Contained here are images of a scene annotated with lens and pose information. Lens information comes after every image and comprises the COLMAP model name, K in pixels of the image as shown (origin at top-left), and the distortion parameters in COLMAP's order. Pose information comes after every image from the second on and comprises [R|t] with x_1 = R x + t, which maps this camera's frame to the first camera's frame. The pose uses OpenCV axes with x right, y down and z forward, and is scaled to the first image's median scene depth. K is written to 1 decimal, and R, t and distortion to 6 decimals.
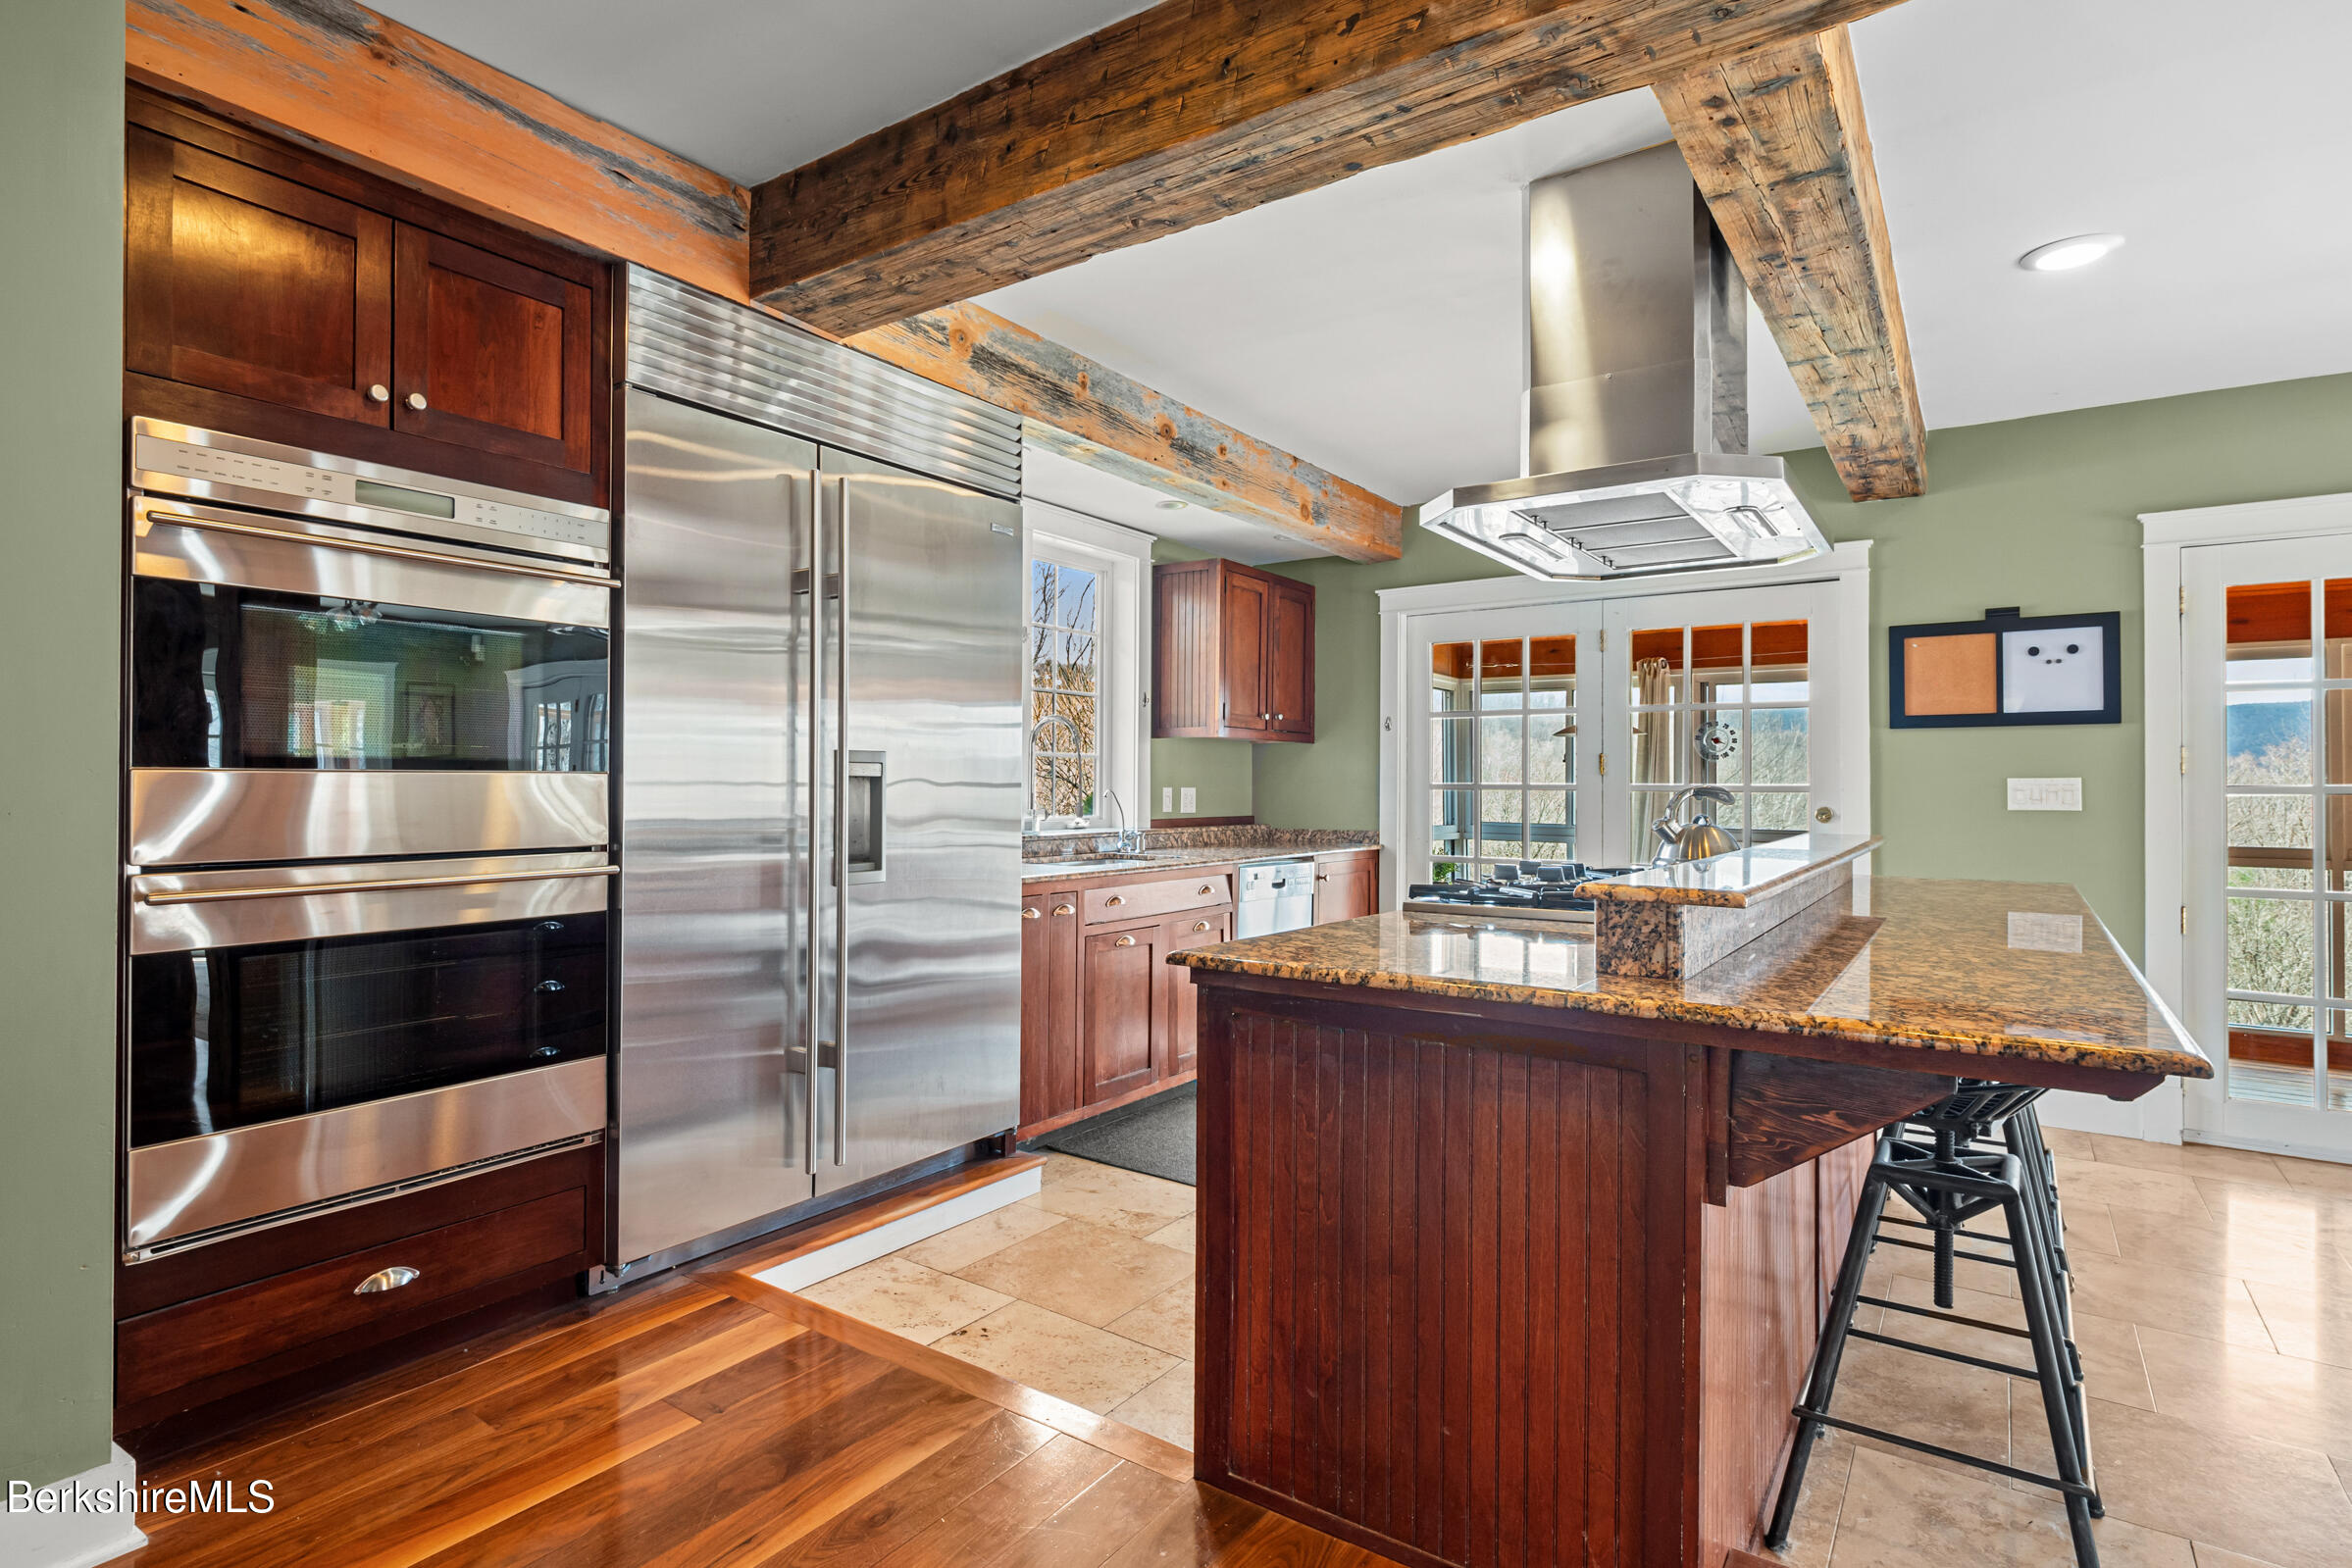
lens RADIAL K [[1187.0, 0, 1177.7], [0, 1187.0, 764.7], [0, 0, 1]] dist [-0.003615, 0.000017]
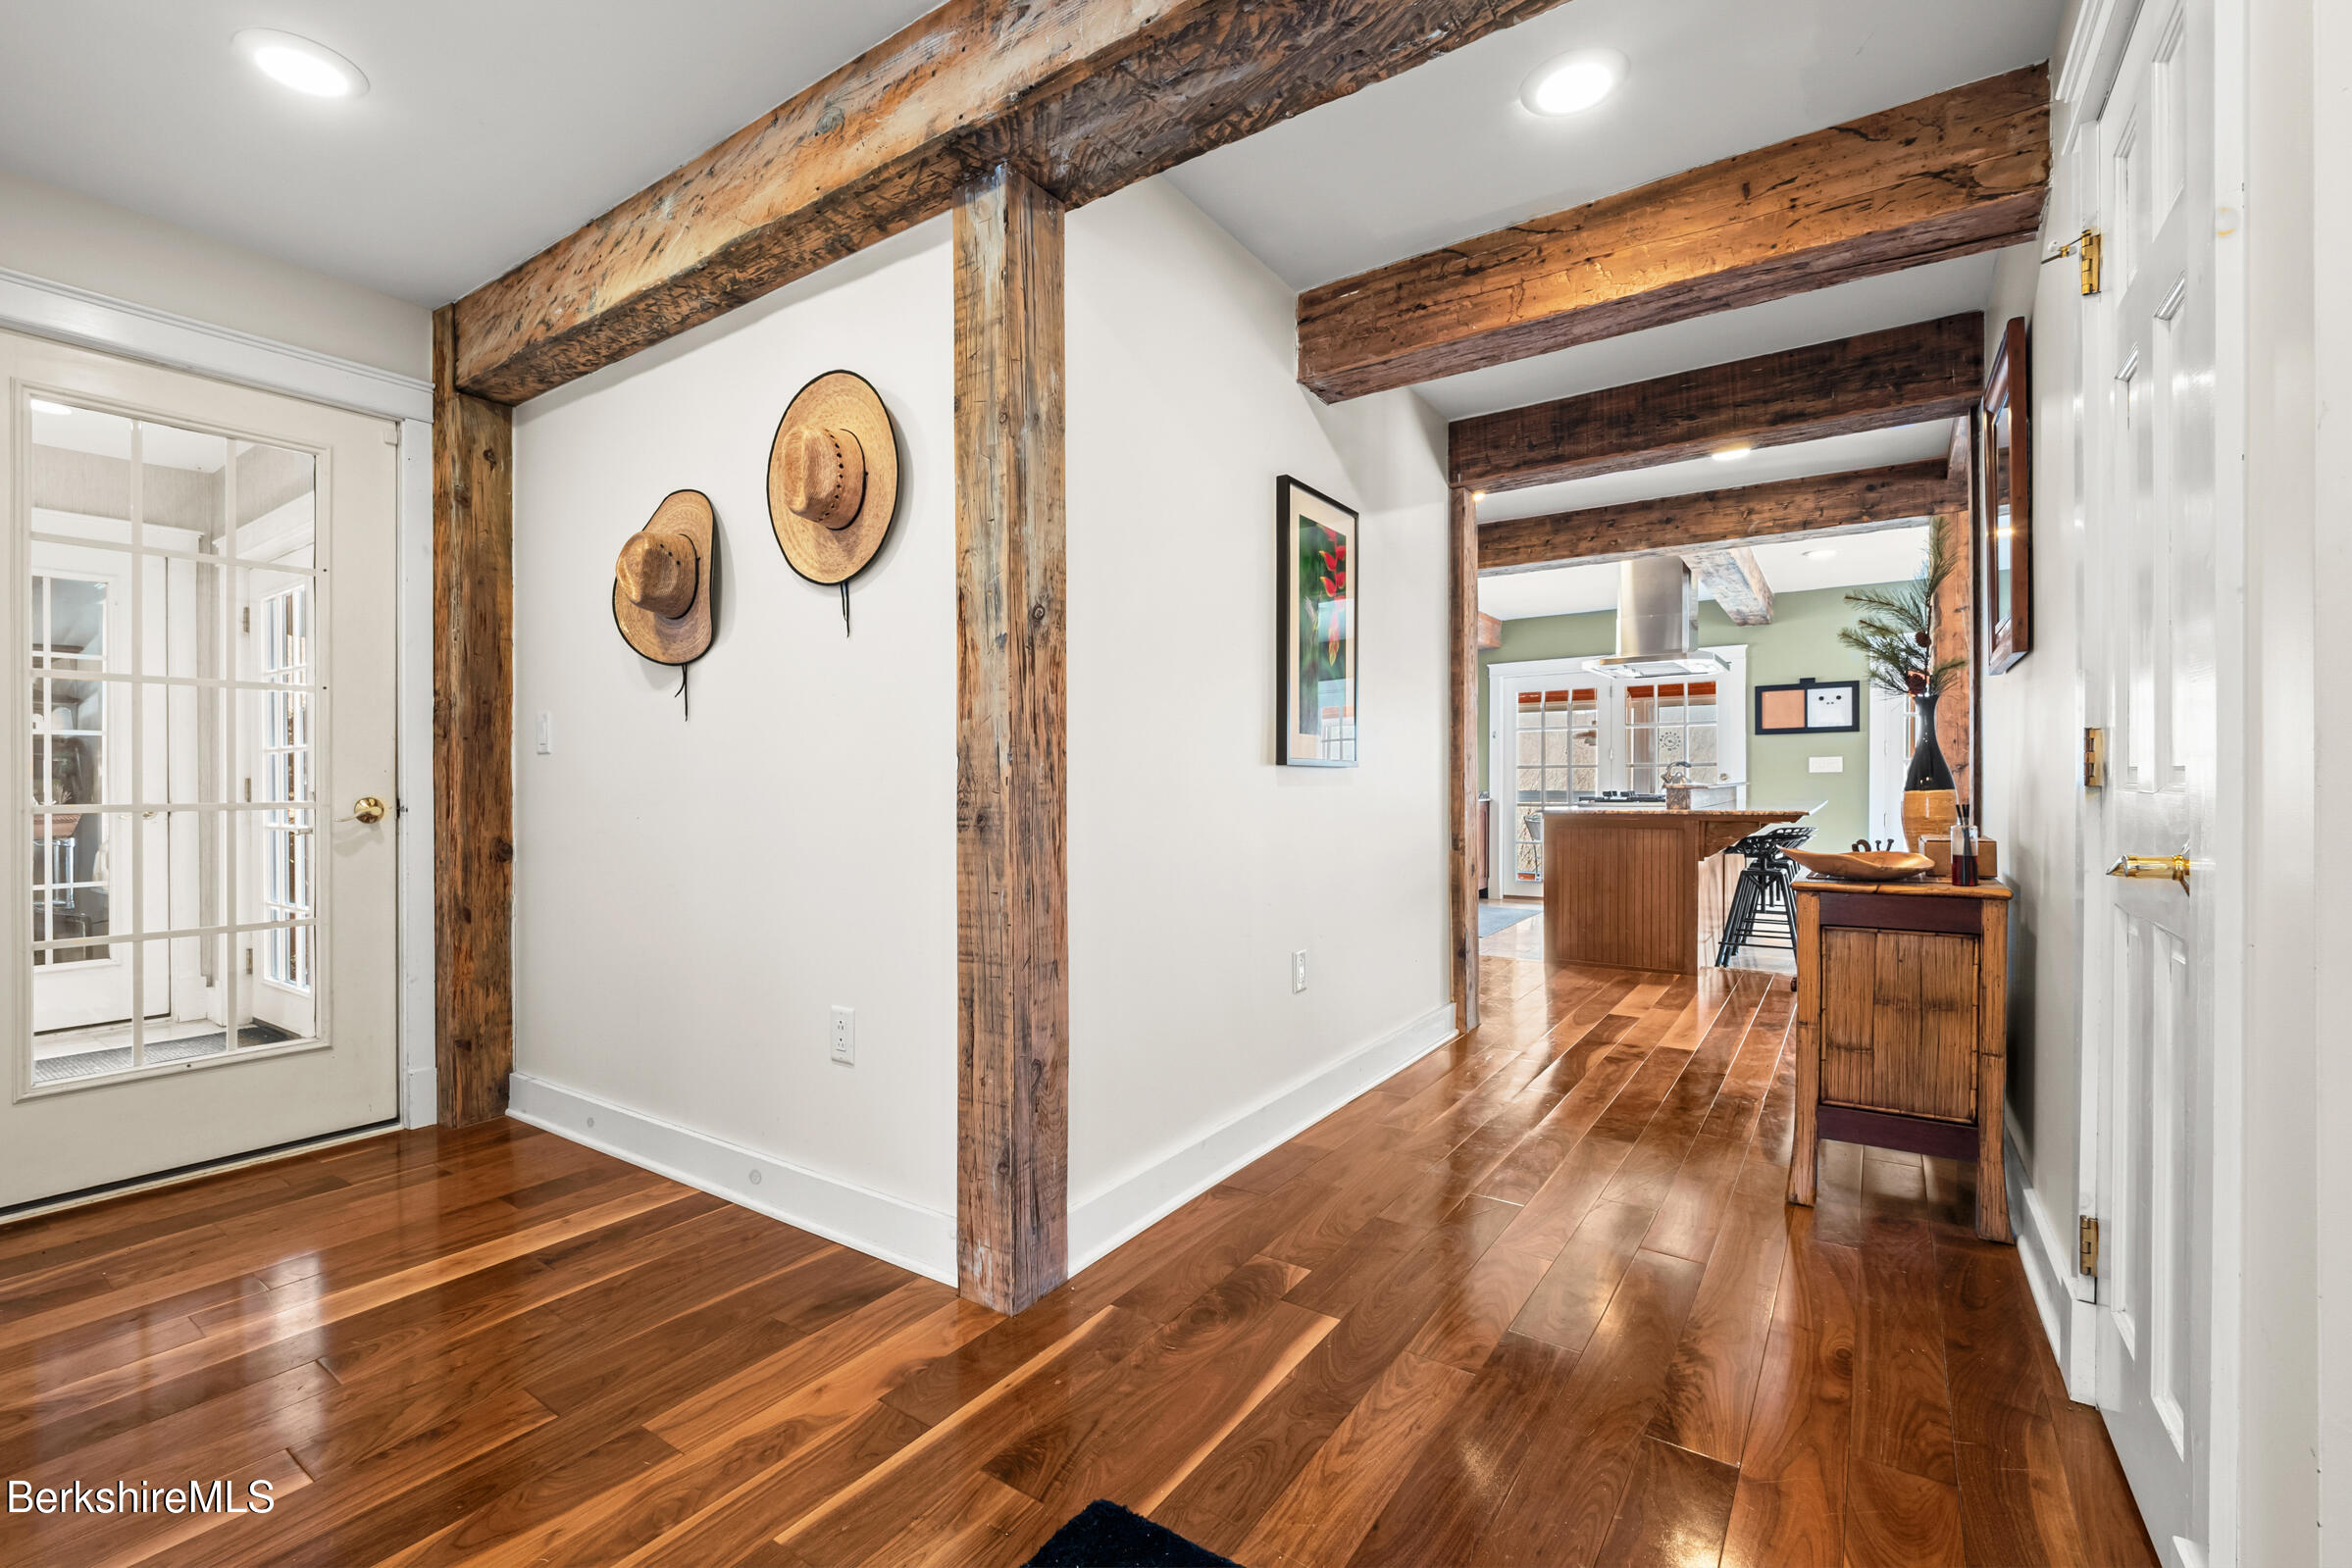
lens RADIAL K [[1000.3, 0, 1174.0], [0, 1000.3, 783.4], [0, 0, 1]] dist [-0.000906, -0.000071]
pose [[0.999922, -0.012252, 0.002539, -0.532419], [0.012193, 0.999683, 0.022035, 0.004787], [-0.002808, -0.022003, 0.999754, -0.944026]]
